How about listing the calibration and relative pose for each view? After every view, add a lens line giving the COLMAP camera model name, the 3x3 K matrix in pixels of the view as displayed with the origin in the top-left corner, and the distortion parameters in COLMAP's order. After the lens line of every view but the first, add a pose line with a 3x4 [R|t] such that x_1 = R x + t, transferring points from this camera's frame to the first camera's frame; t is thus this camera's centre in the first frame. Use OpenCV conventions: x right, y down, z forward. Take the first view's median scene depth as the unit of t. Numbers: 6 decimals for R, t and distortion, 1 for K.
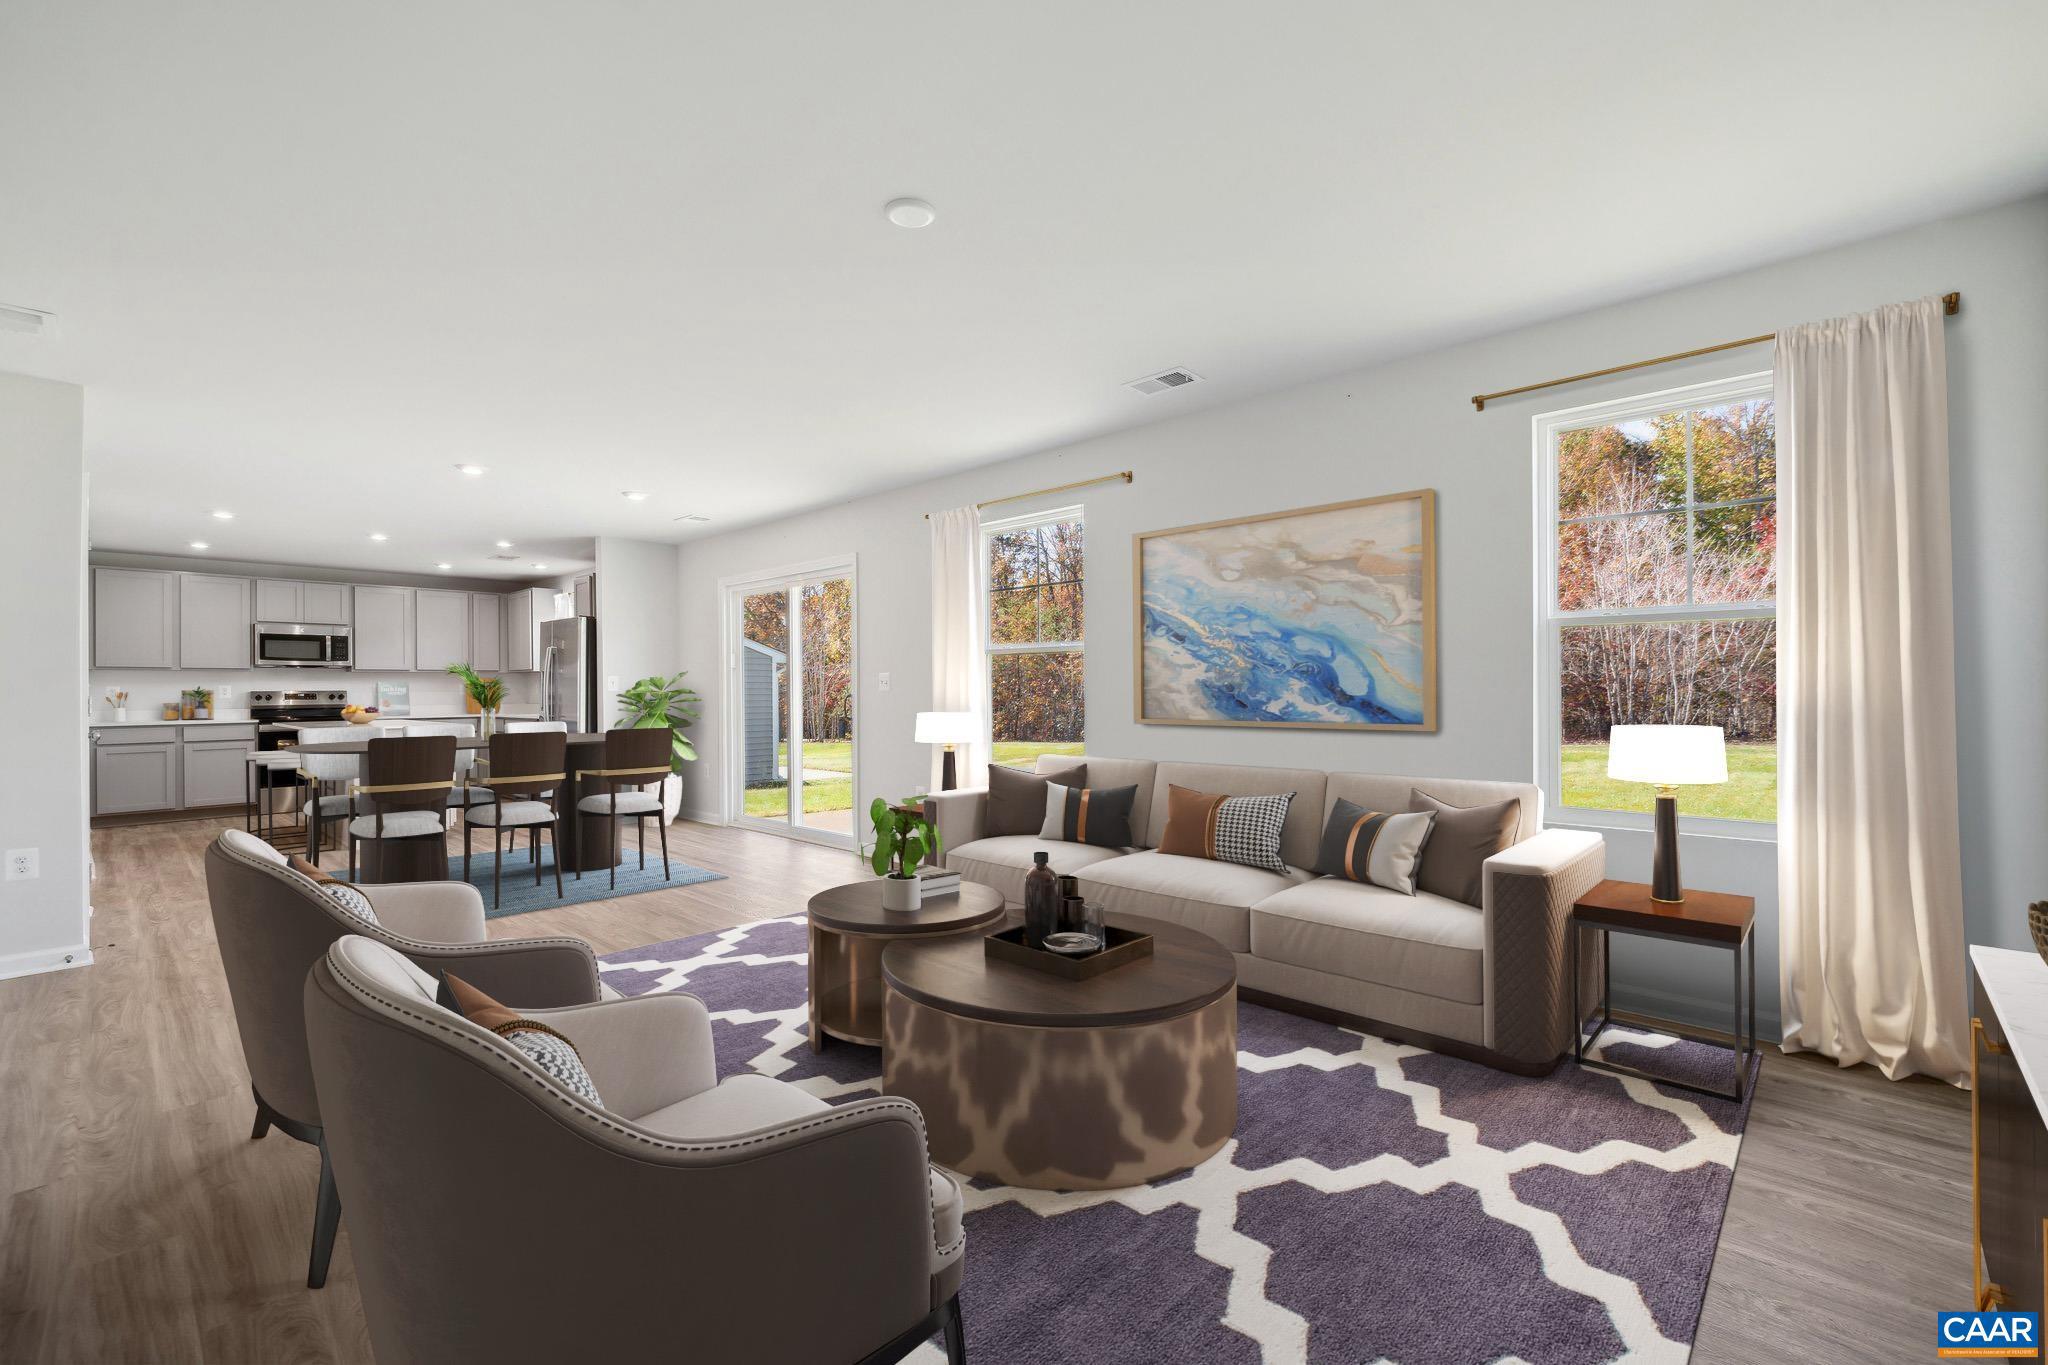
lens RADIAL K [[875.0, 0, 1012.4], [0, 875.0, 696.0], [0, 0, 1]] dist [-0.001011, 0.000030]
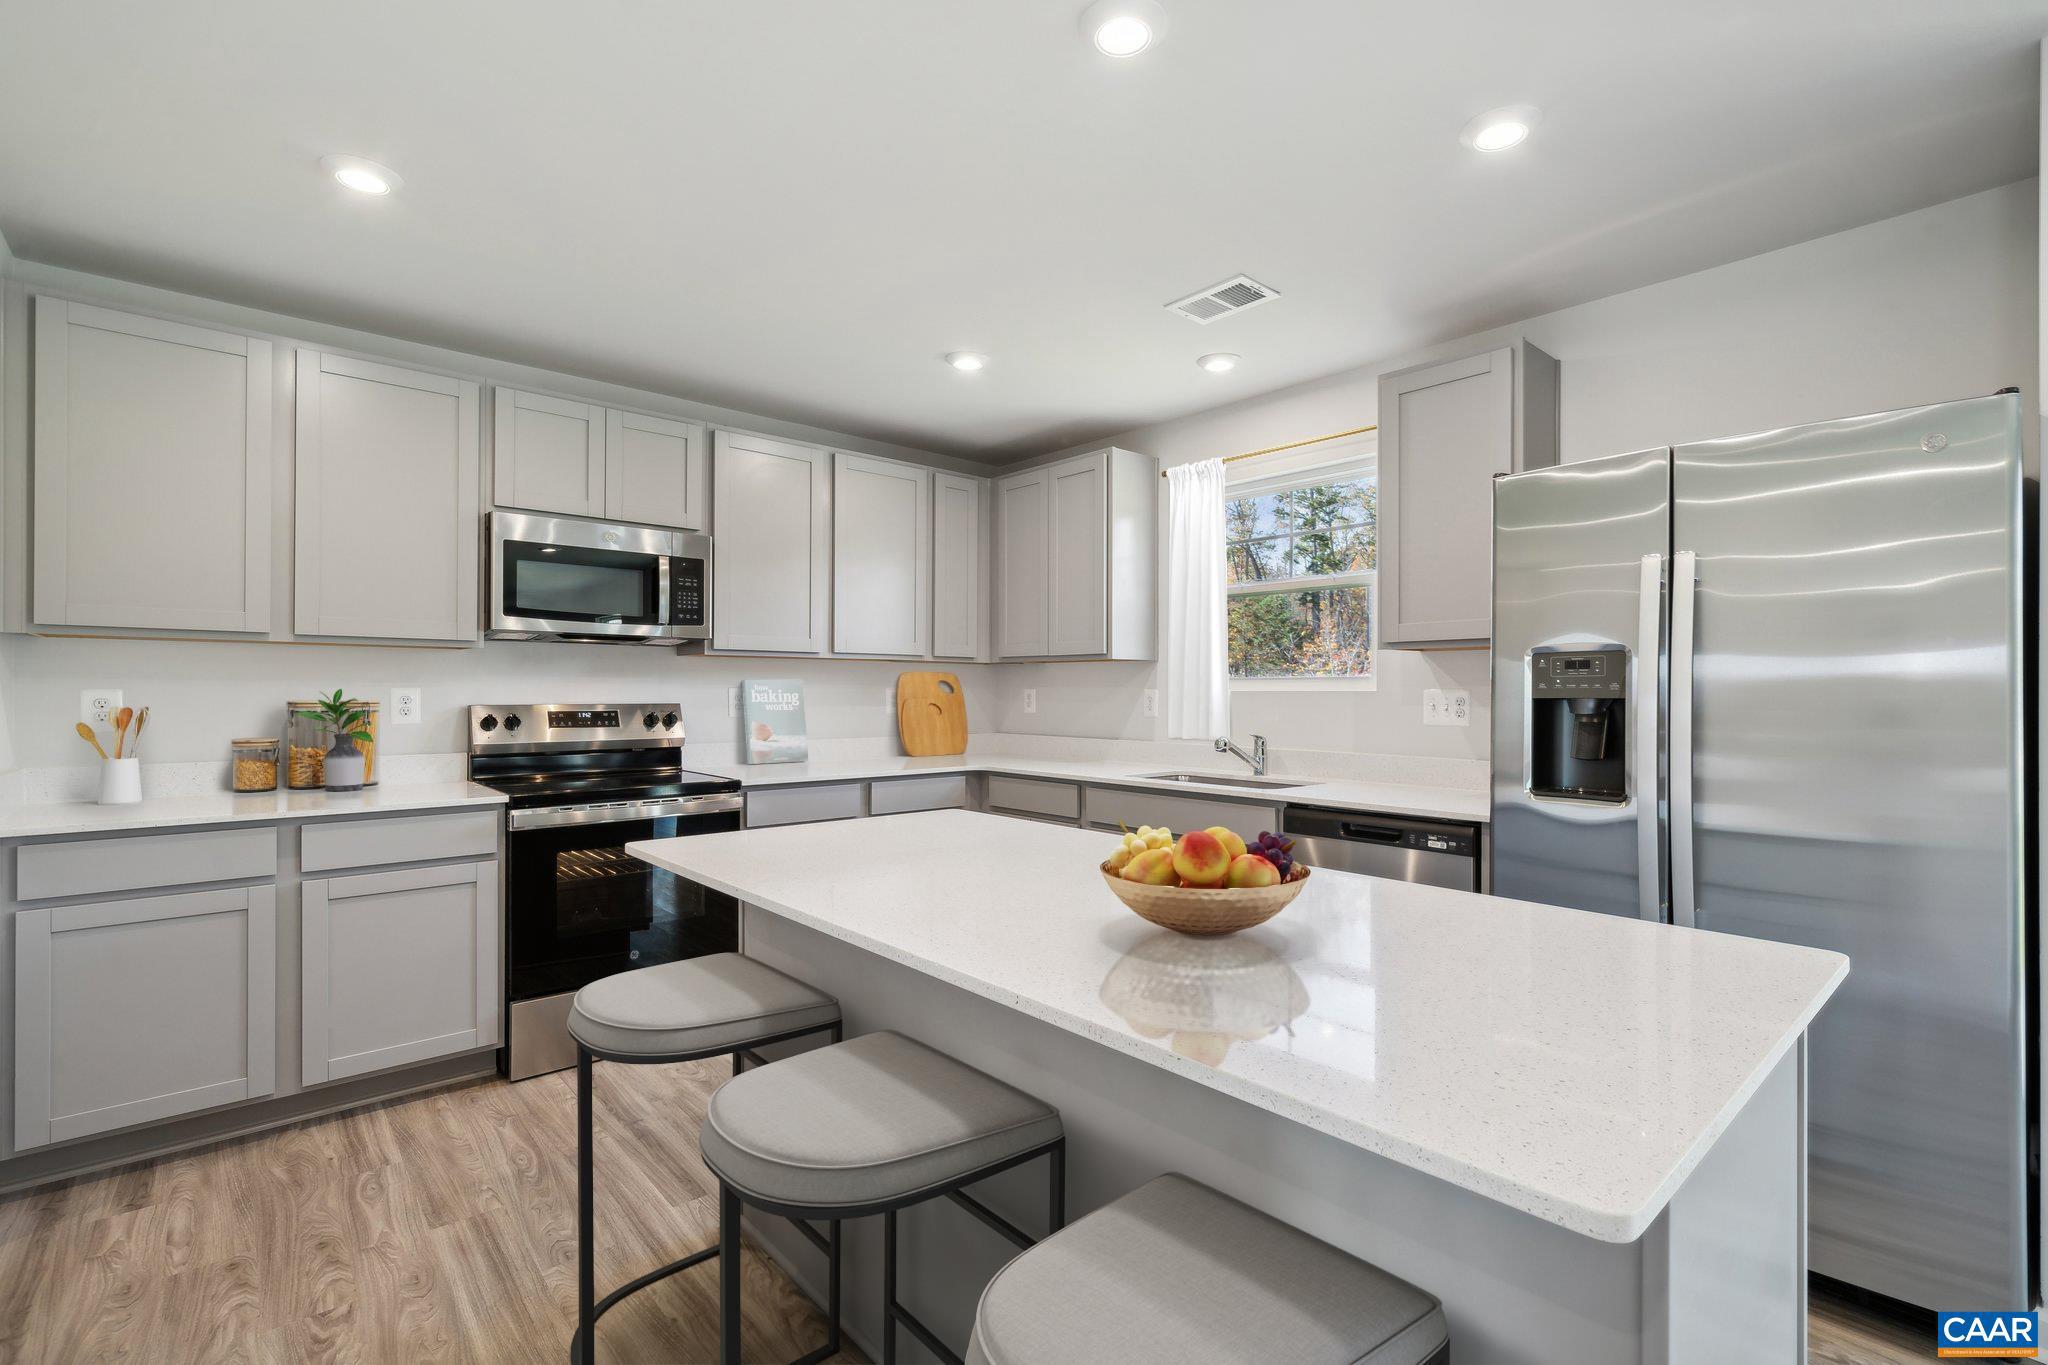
lens RADIAL K [[929.8, 0, 1025.8], [0, 929.8, 677.8], [0, 0, 1]] dist [-0.000288, -0.000162]
pose [[0.998158, 0.001859, -0.060634, -0.347101], [-0.003309, 0.999711, -0.023825, -0.004695], [0.060572, 0.023981, 0.997876, 0.354221]]
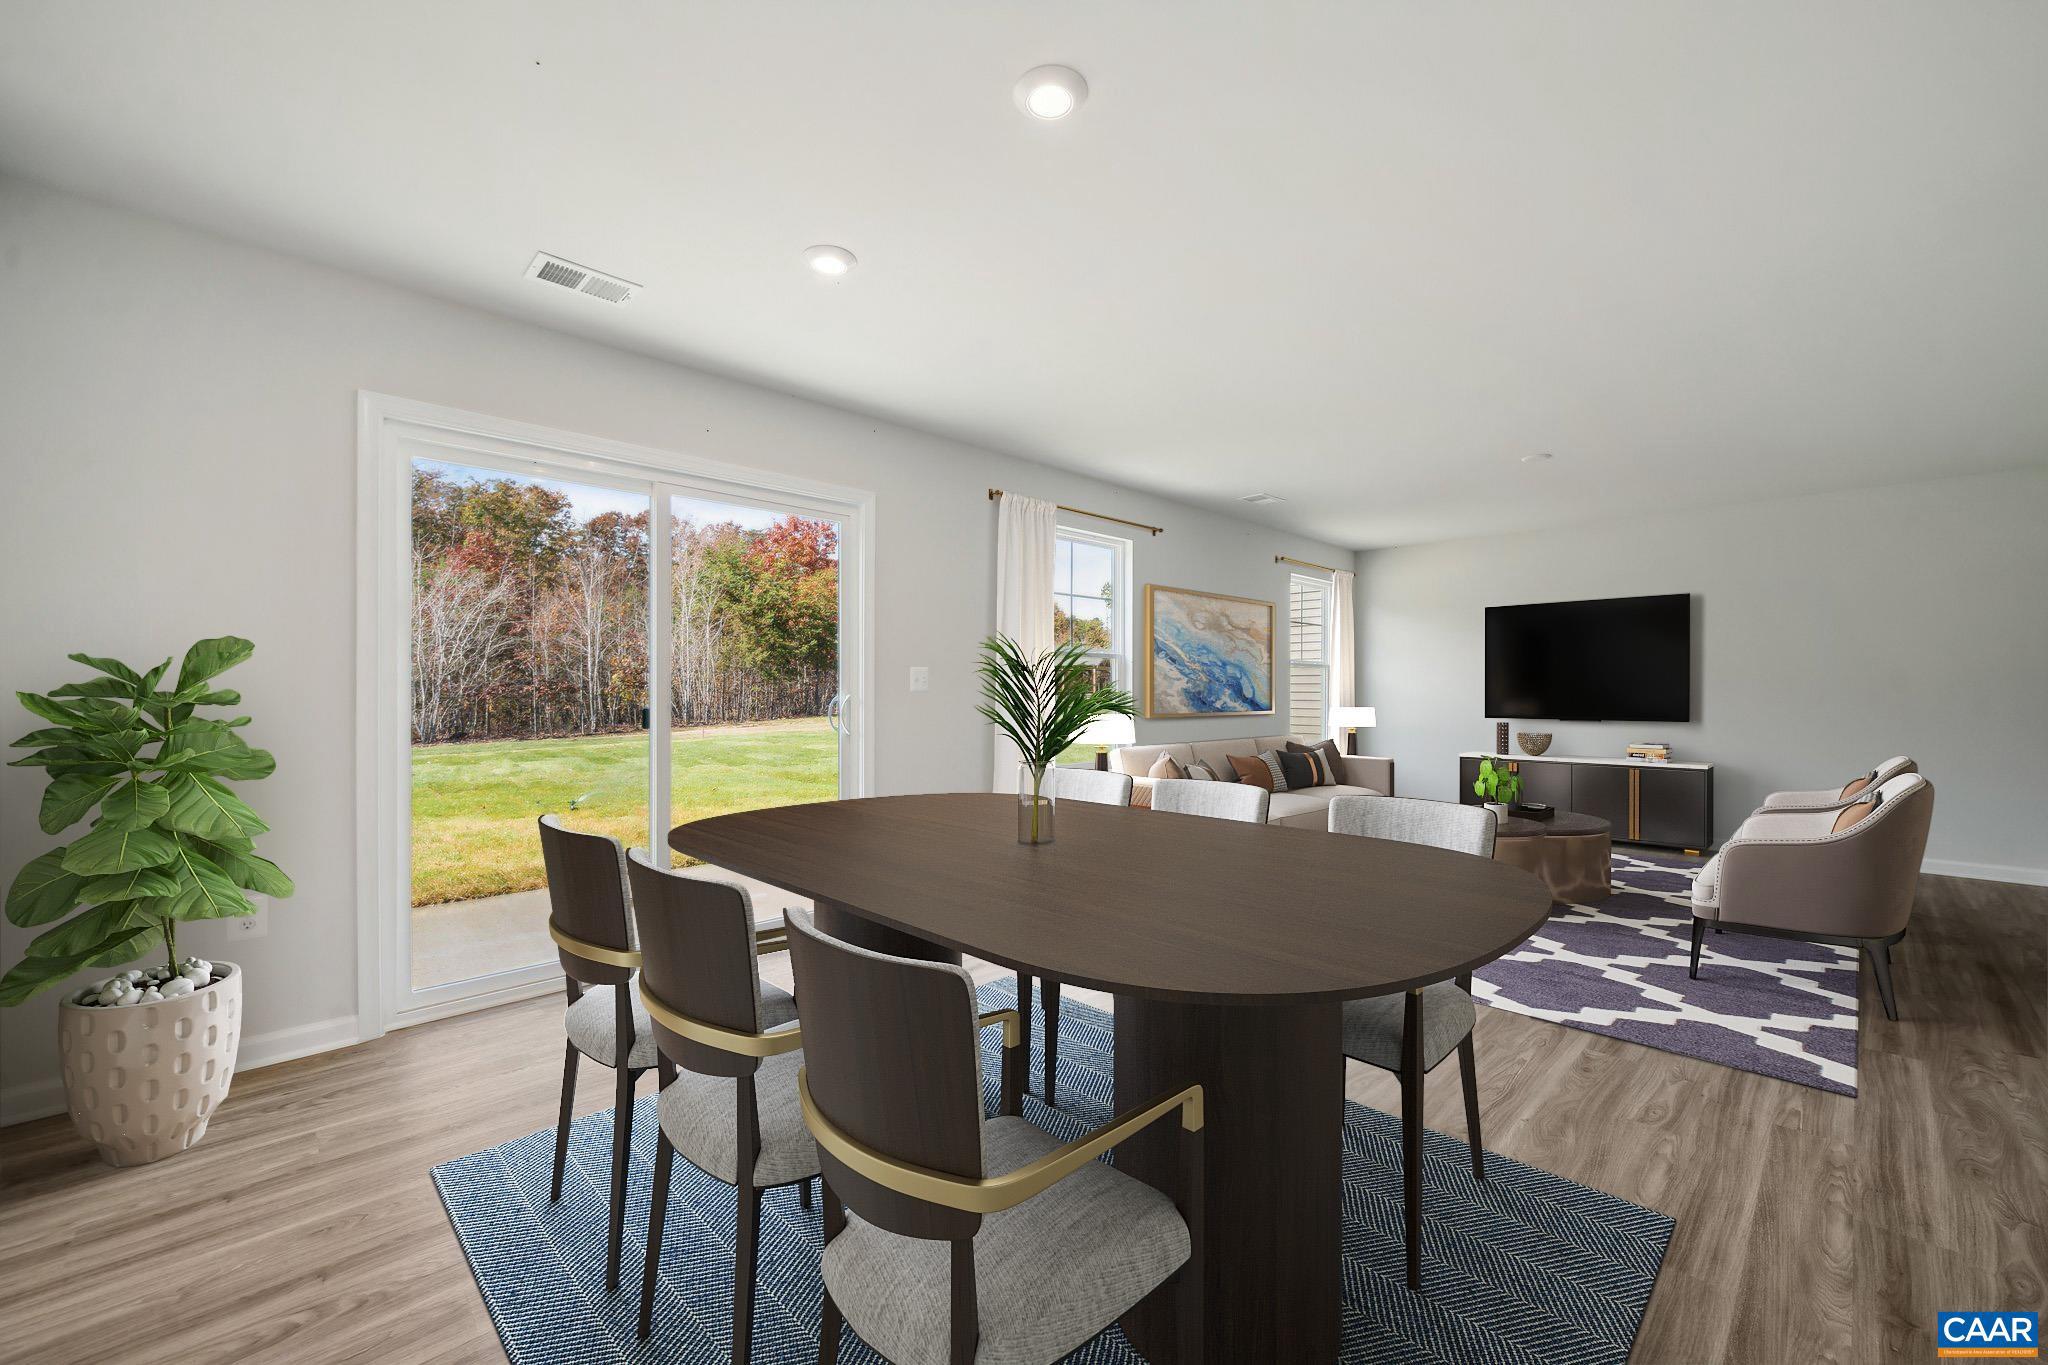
lens RADIAL K [[762.1, 0, 1012.8], [0, 762.1, 683.9], [0, 0, 1]] dist [0.001481, 0.000072]
pose [[0.069657, 0.009660, 0.997524, -1.365164], [-0.001354, 0.999953, -0.009589, -0.014464], [-0.997570, -0.000683, 0.069667, 1.403604]]
